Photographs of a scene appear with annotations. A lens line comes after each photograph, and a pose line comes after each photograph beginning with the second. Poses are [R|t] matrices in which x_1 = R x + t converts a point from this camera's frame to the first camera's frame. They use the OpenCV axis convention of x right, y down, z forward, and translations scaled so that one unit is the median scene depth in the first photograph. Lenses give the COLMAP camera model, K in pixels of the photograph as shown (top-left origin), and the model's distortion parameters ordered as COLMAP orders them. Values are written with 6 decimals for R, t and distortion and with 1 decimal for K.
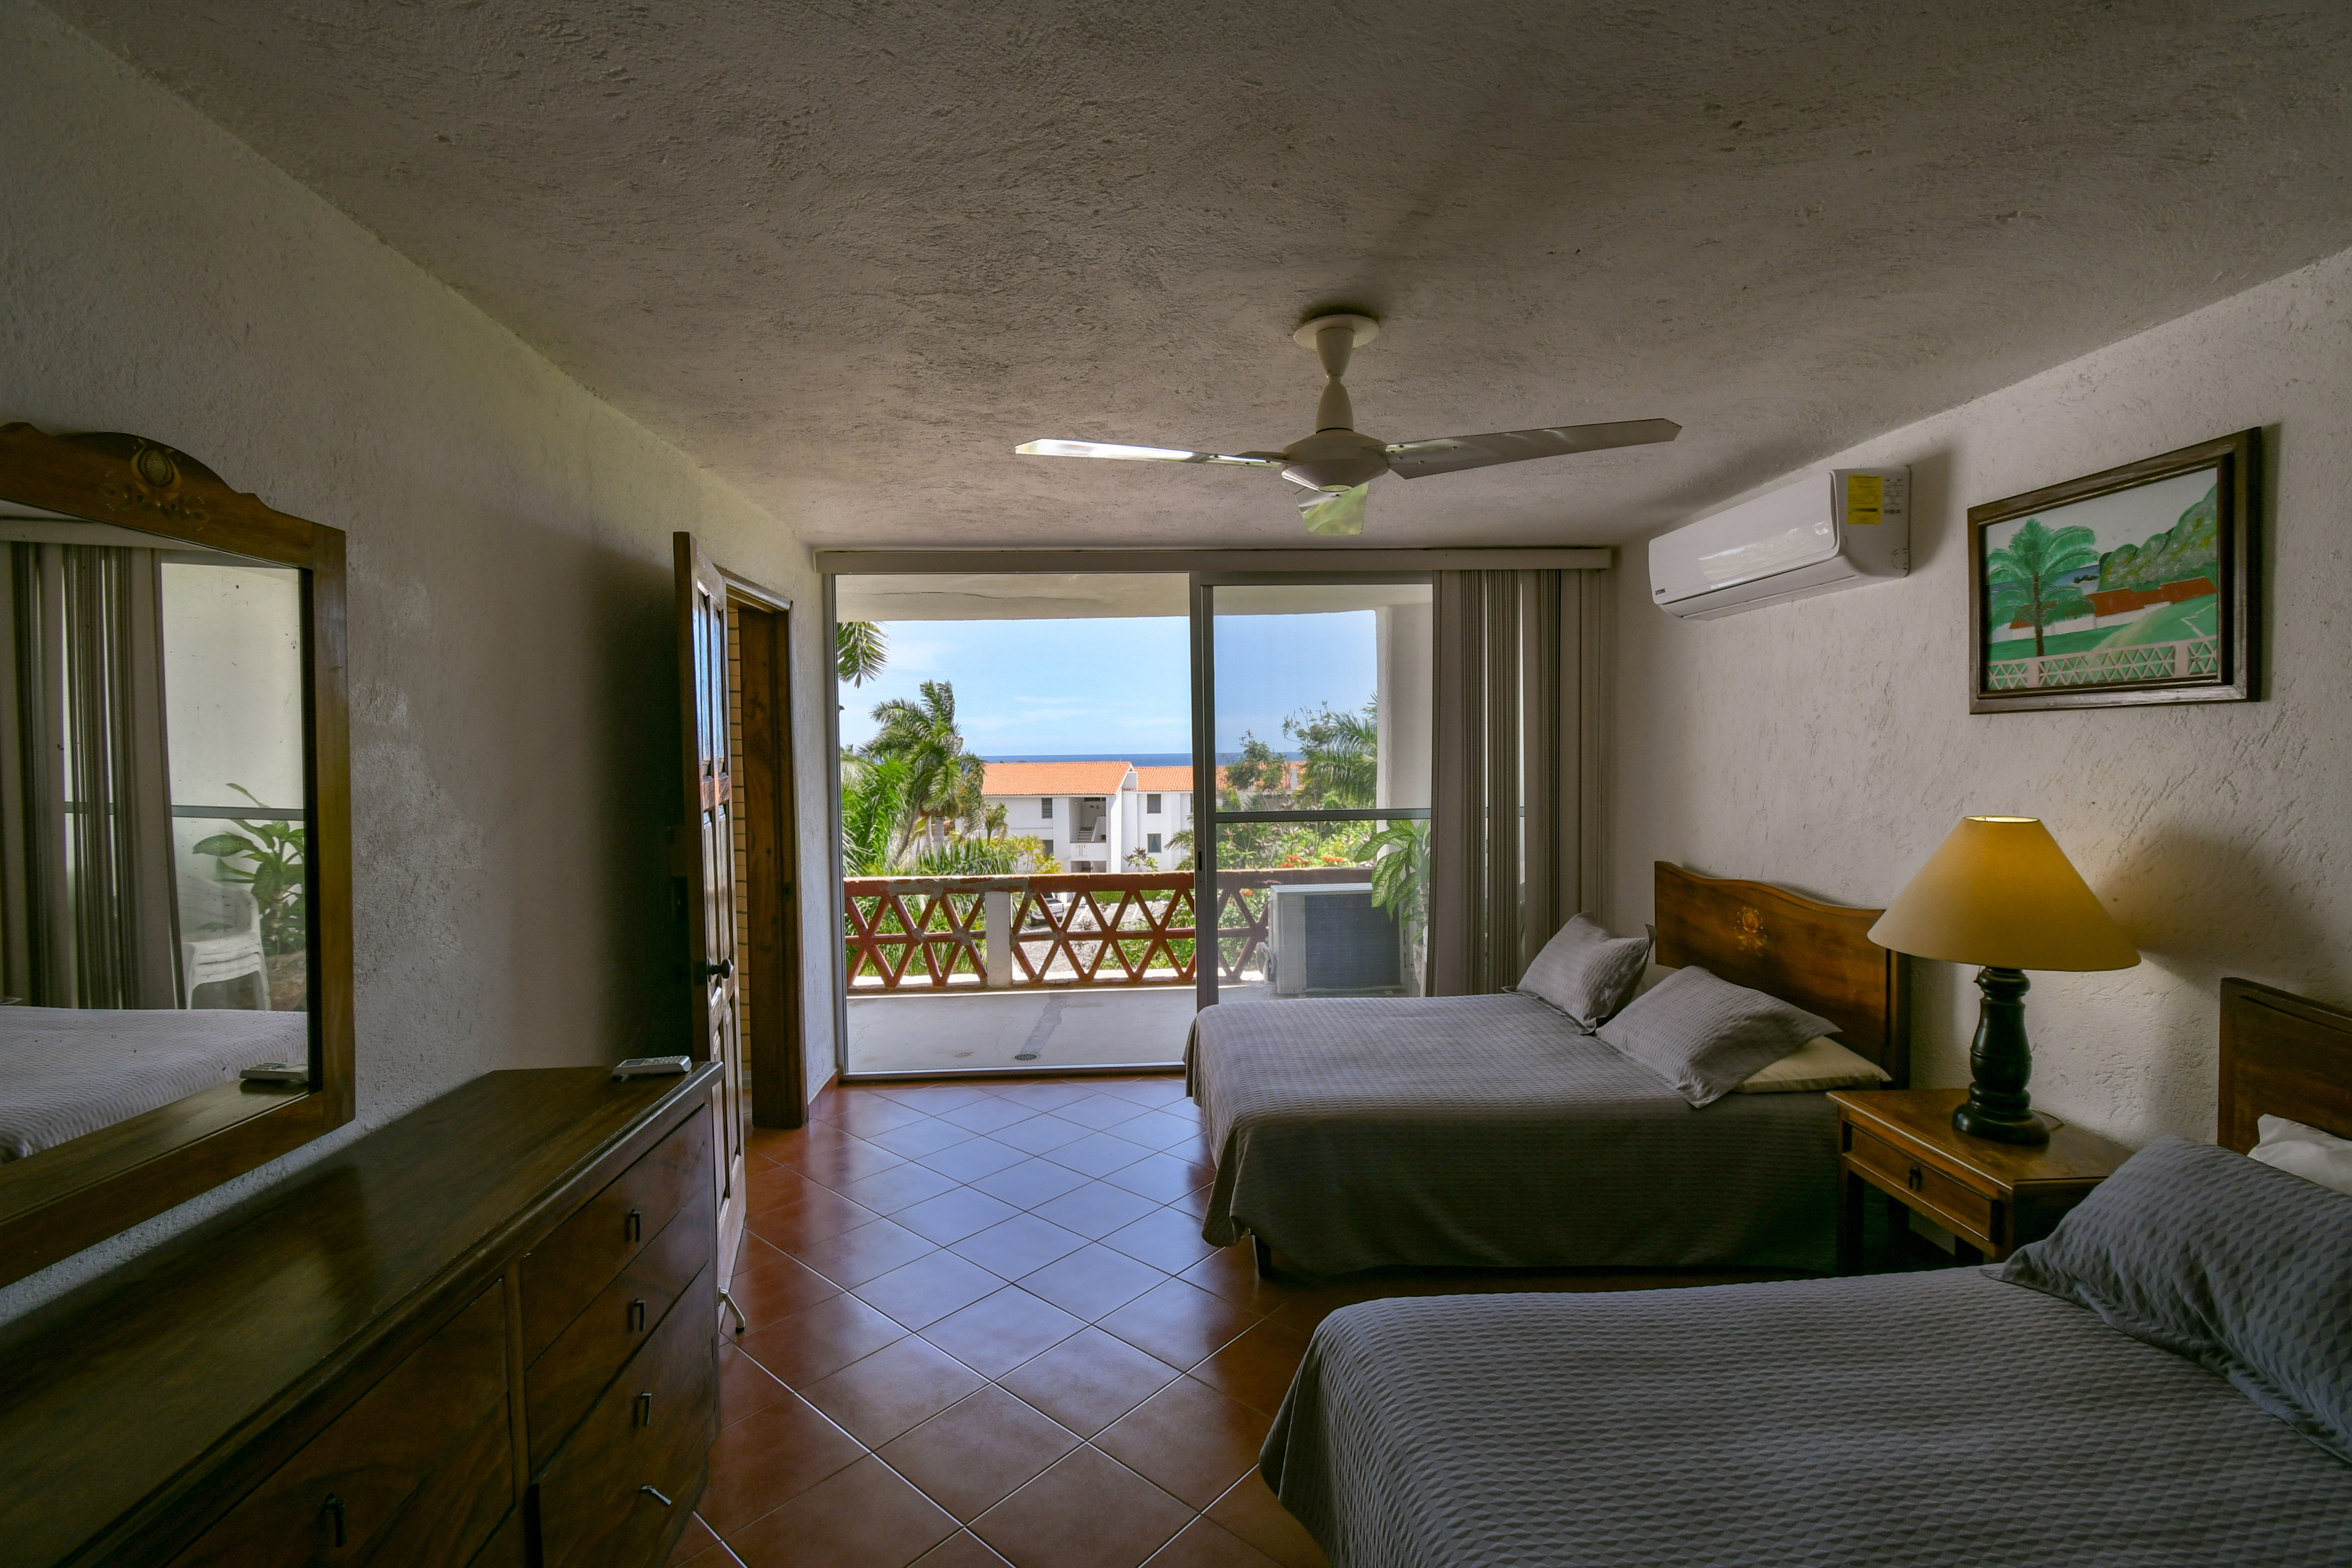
lens RADIAL K [[1029.4, 0, 1174.9], [0, 1029.4, 788.4], [0, 0, 1]] dist [0.000802, -0.001263]
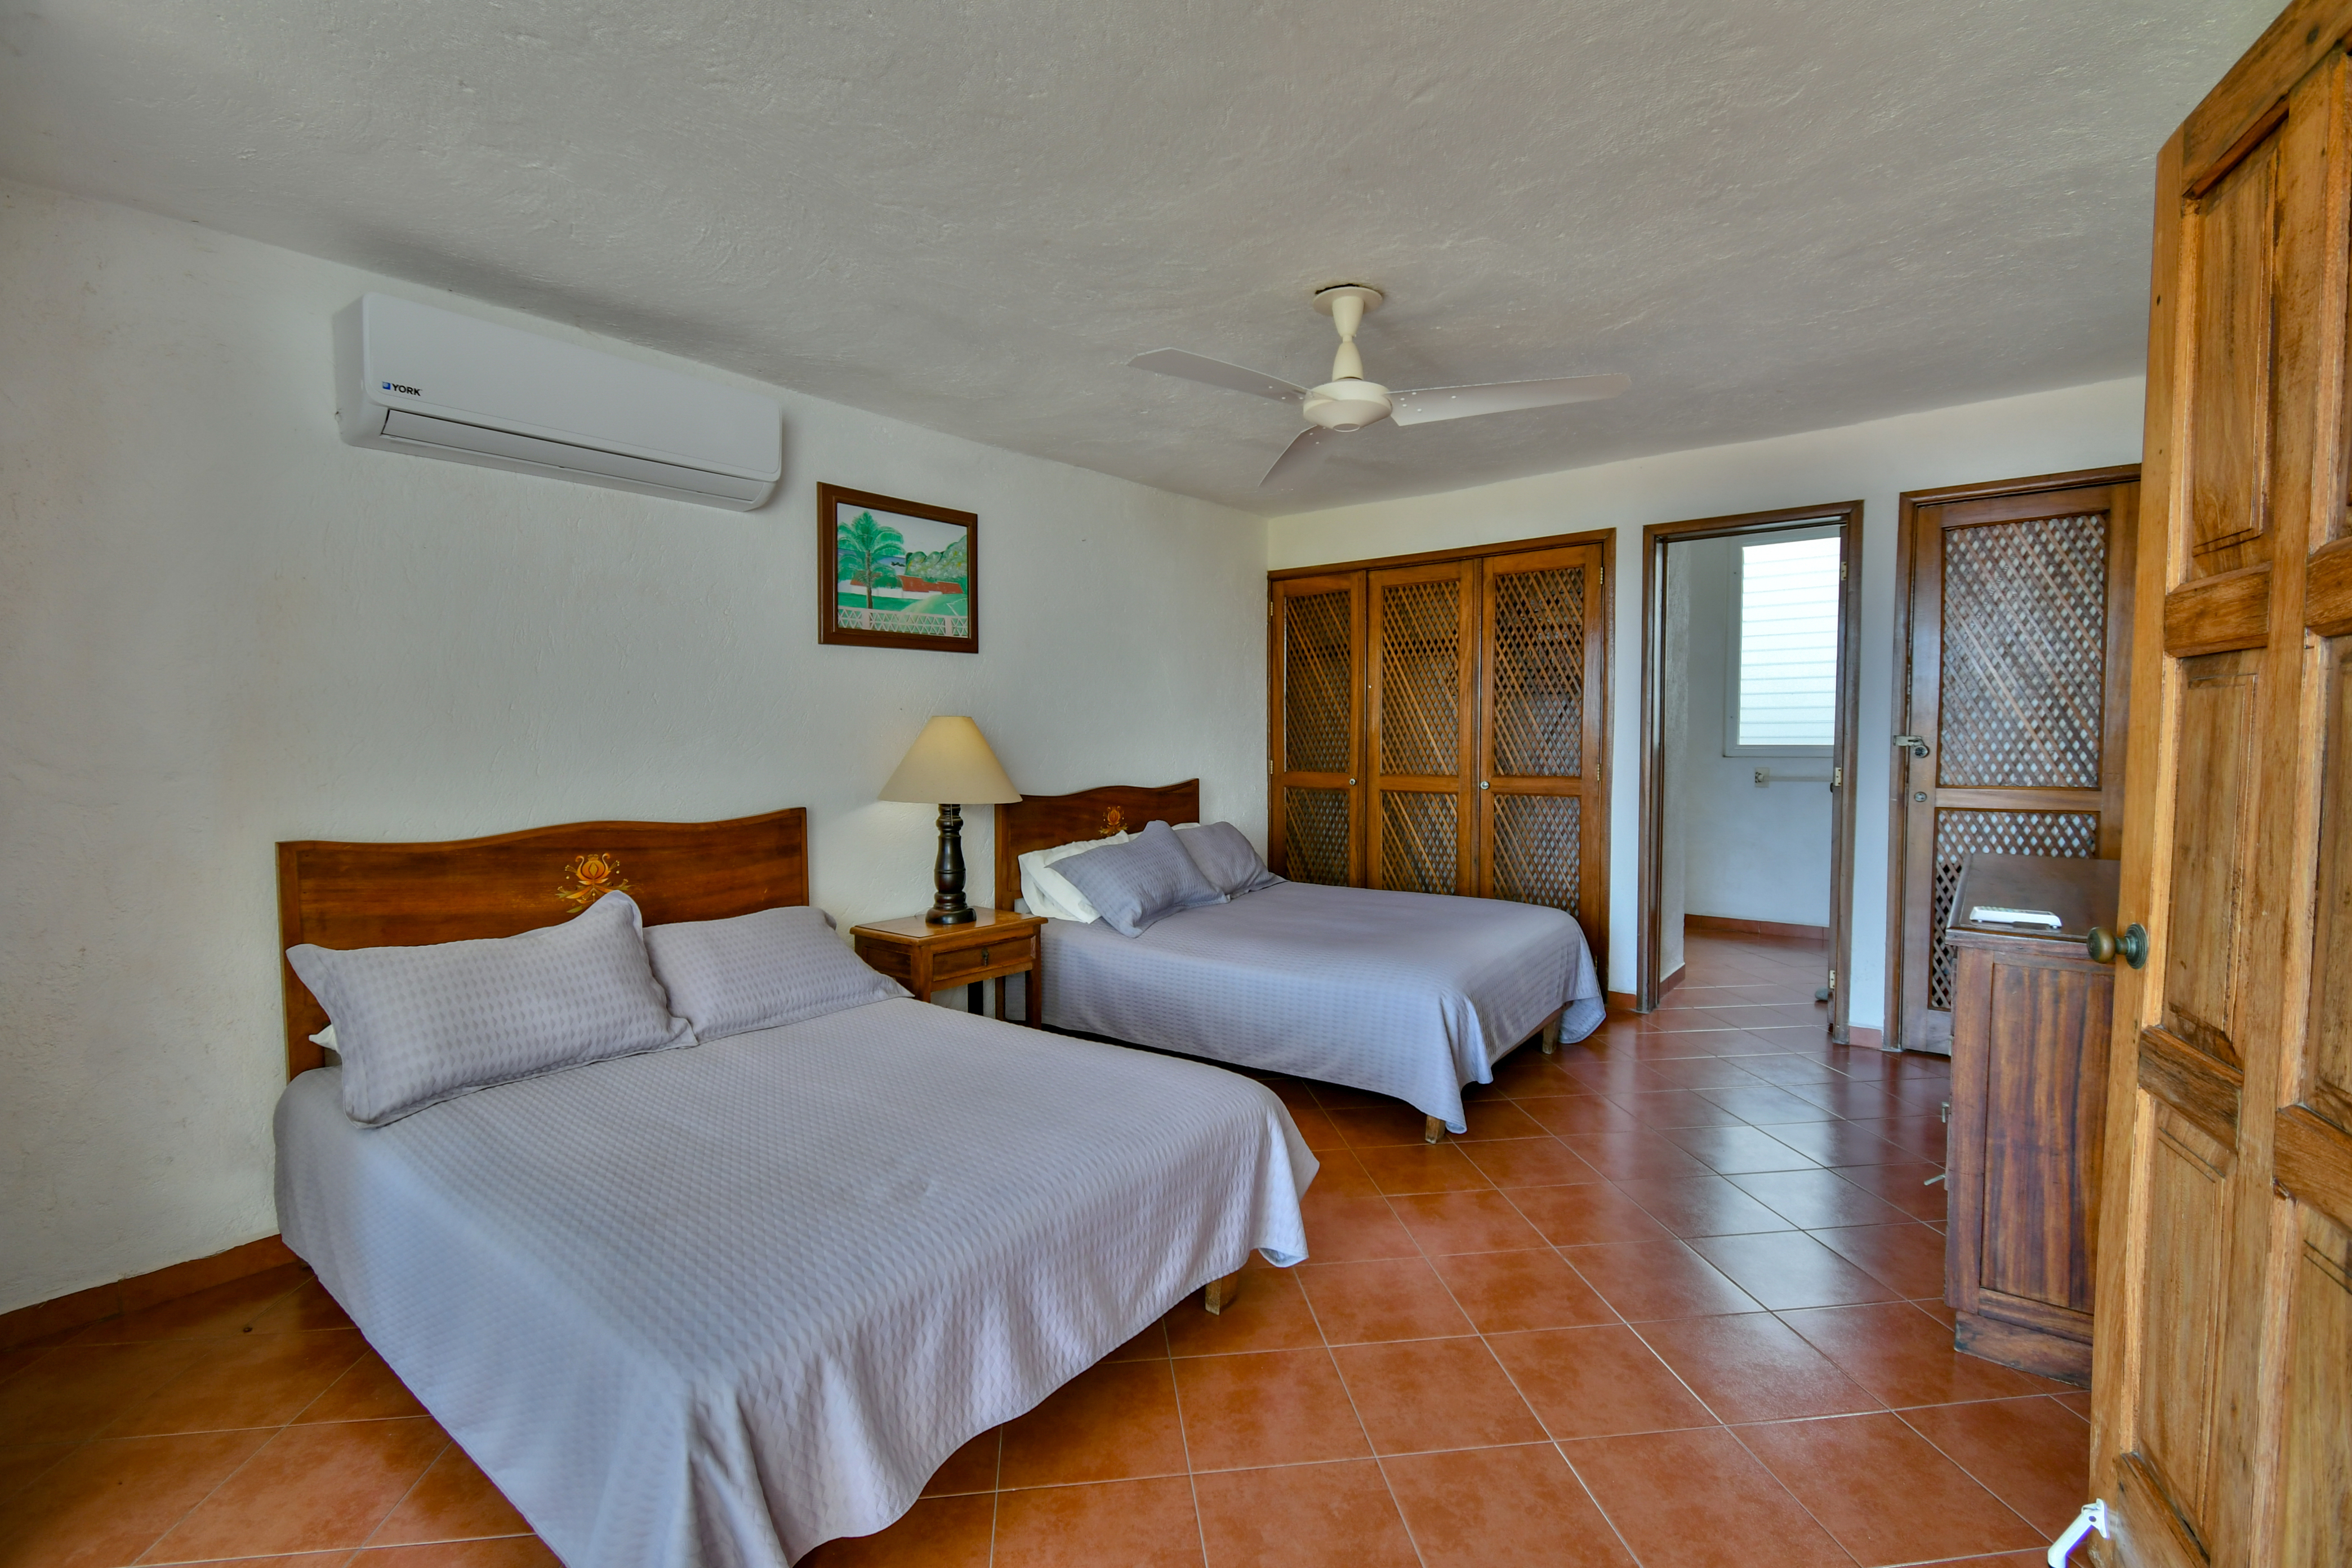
lens RADIAL K [[1029.4, 0, 1174.9], [0, 1029.4, 788.4], [0, 0, 1]] dist [0.000802, -0.001263]
pose [[-0.722292, -0.009252, 0.691526, -0.483913], [0.051002, 0.996475, 0.066603, 0.049318], [-0.689705, 0.083376, -0.719274, 1.836562]]
